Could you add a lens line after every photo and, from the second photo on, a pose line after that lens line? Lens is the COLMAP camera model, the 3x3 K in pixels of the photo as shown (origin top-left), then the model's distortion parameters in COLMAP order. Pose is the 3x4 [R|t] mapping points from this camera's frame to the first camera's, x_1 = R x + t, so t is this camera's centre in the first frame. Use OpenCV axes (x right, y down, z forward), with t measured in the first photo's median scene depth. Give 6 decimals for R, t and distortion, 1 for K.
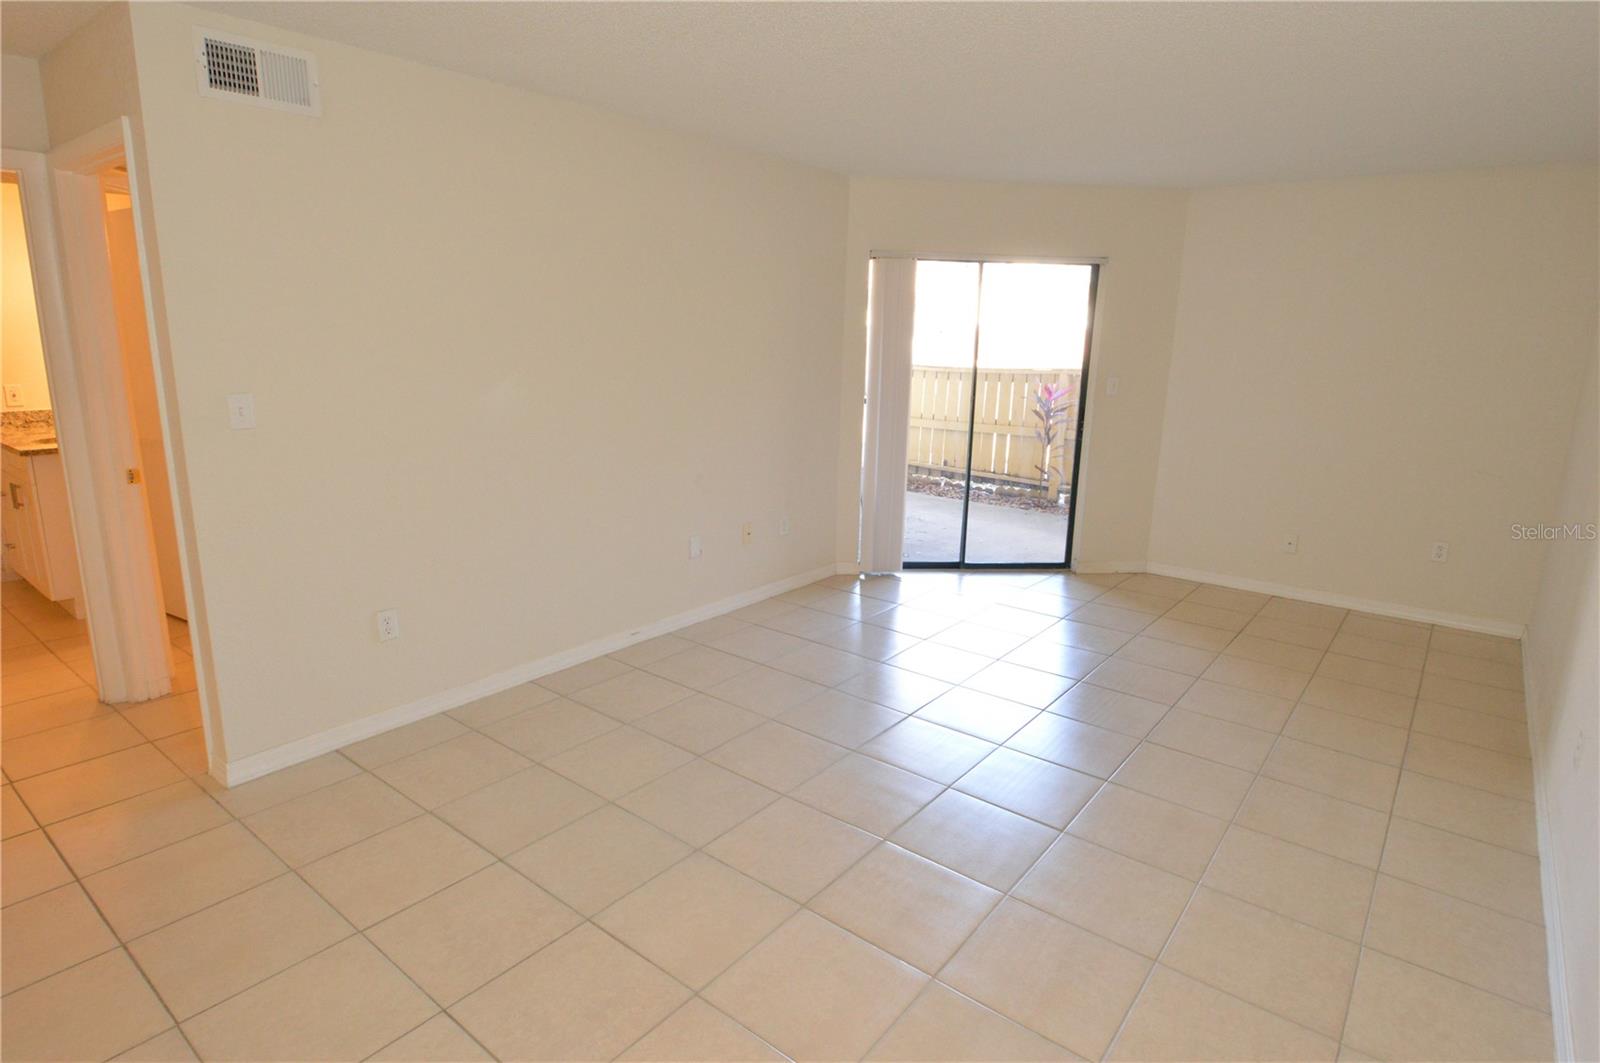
lens RADIAL K [[851.5, 0, 802.9], [0, 851.5, 526.0], [0, 0, 1]] dist [0.013689, -0.025051]
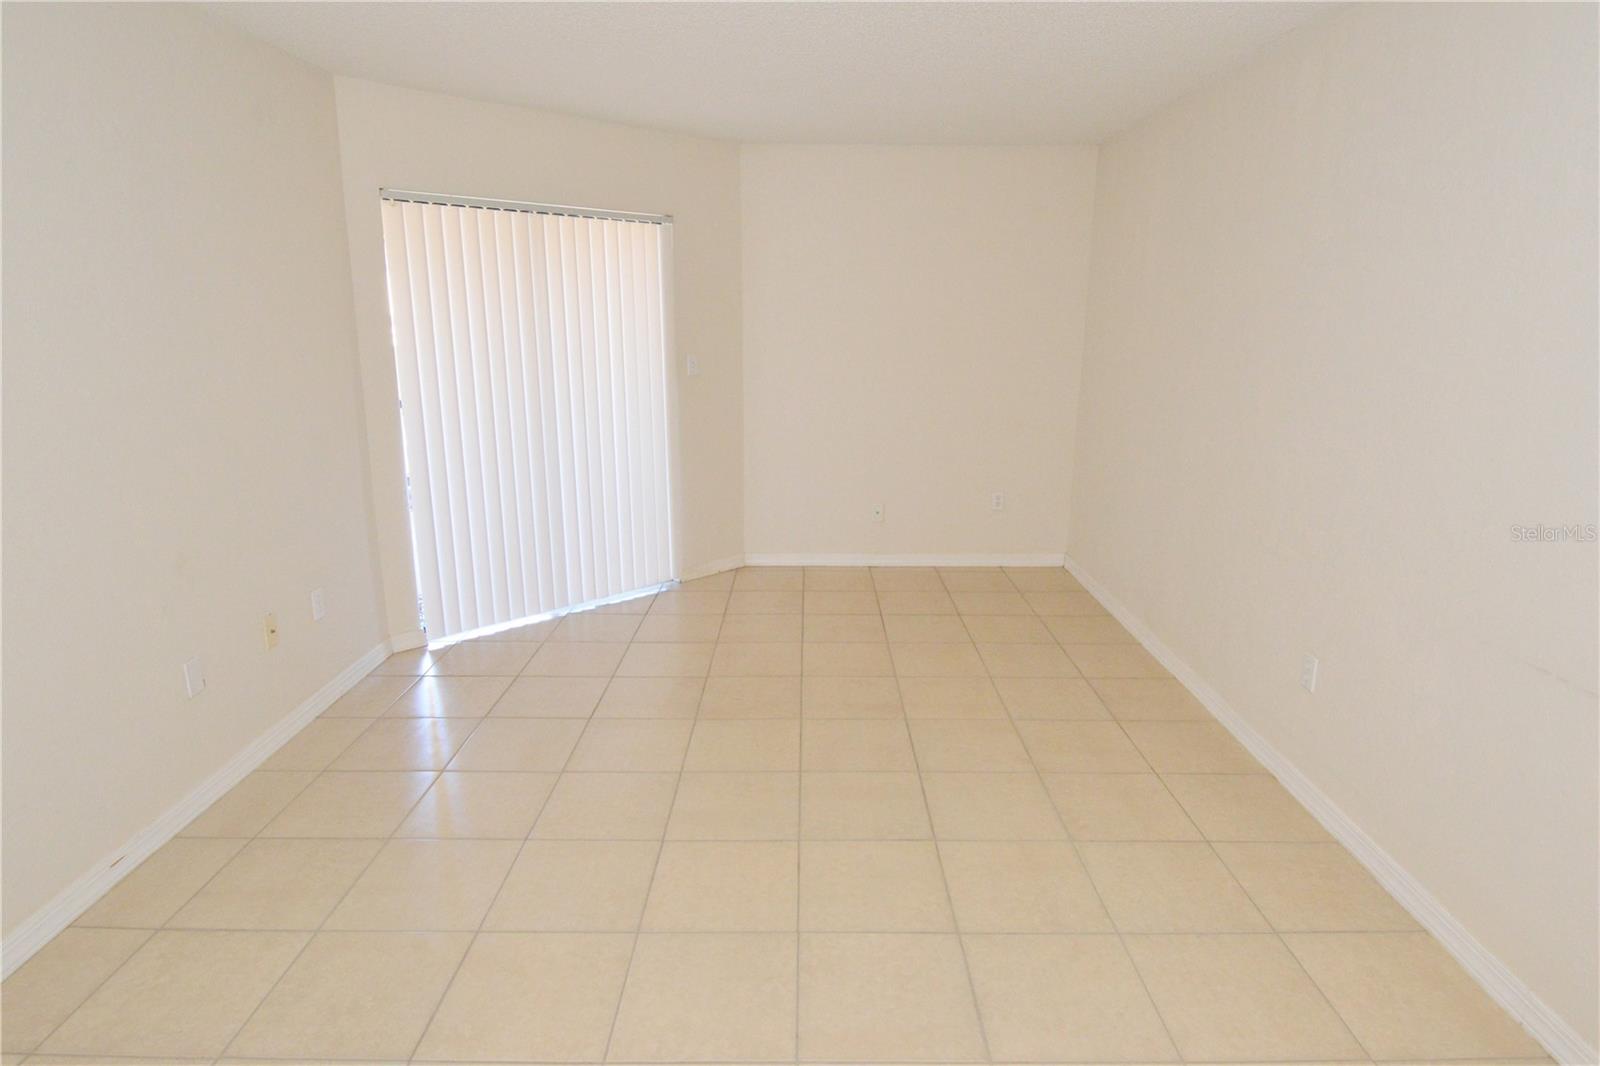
lens RADIAL K [[873.5, 0, 802.3], [0, 873.5, 524.3], [0, 0, 1]] dist [0.007565, -0.020181]
pose [[0.780056, -0.160165, 0.604864, -0.118285], [0.149321, 0.986404, 0.068625, -0.047383], [-0.607632, 0.036788, 0.793366, 0.221776]]
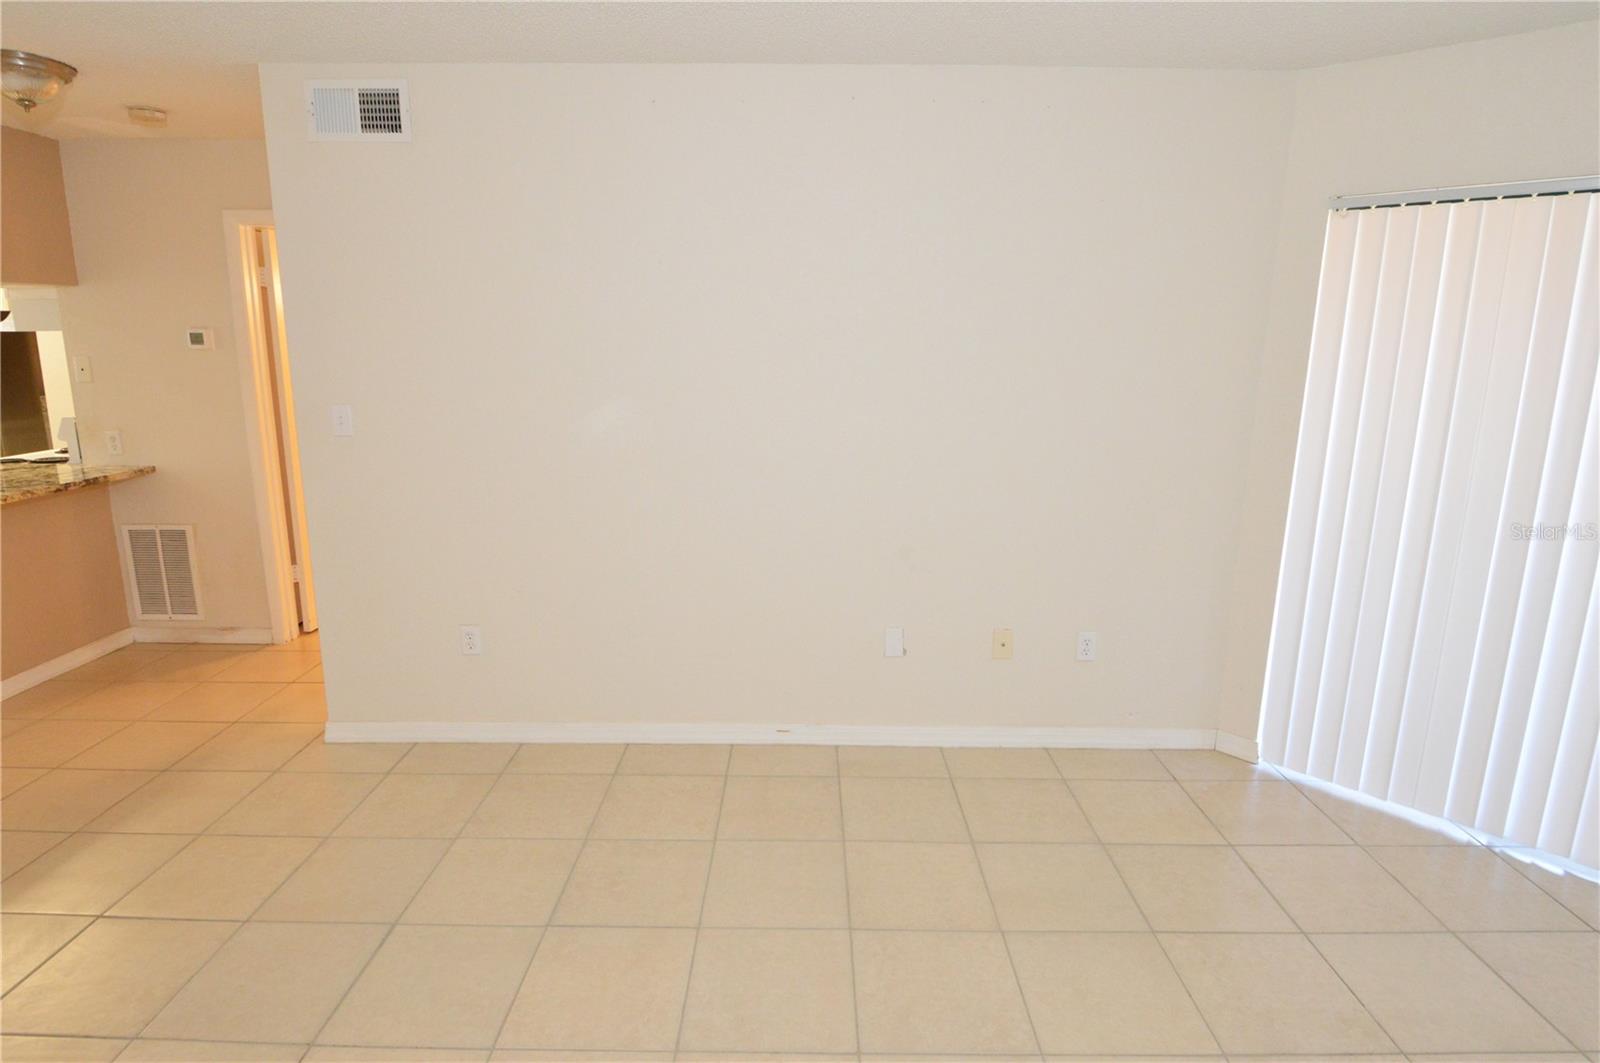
lens RADIAL K [[851.5, 0, 802.9], [0, 851.5, 526.0], [0, 0, 1]] dist [0.013689, -0.025051]
pose [[0.618029, 0.146397, -0.772404, 0.303140], [-0.170964, 0.984022, 0.049712, -0.078841], [0.767340, 0.101330, 0.633183, 0.388364]]
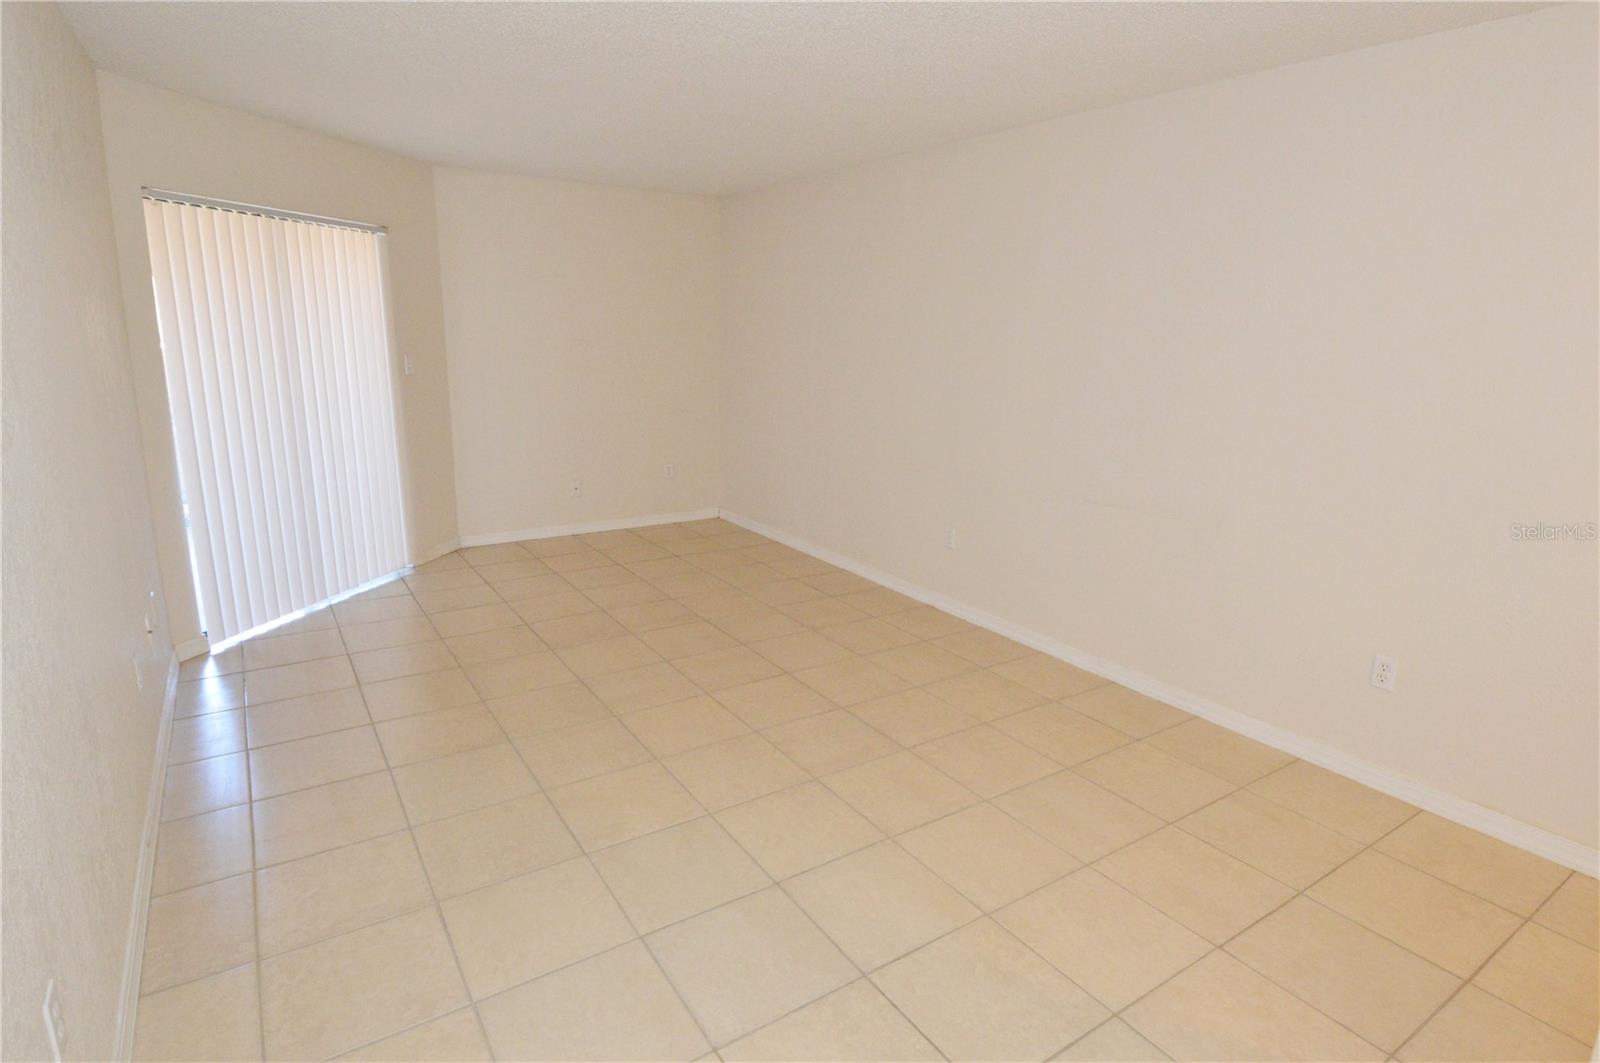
lens RADIAL K [[848.7, 0, 805.7], [0, 848.7, 526.5], [0, 0, 1]] dist [0.012386, -0.025649]
pose [[0.301305, -0.230610, 0.925221, -0.419878], [0.191019, 0.965242, 0.178378, -0.074386], [-0.934199, 0.122989, 0.334883, 0.291336]]
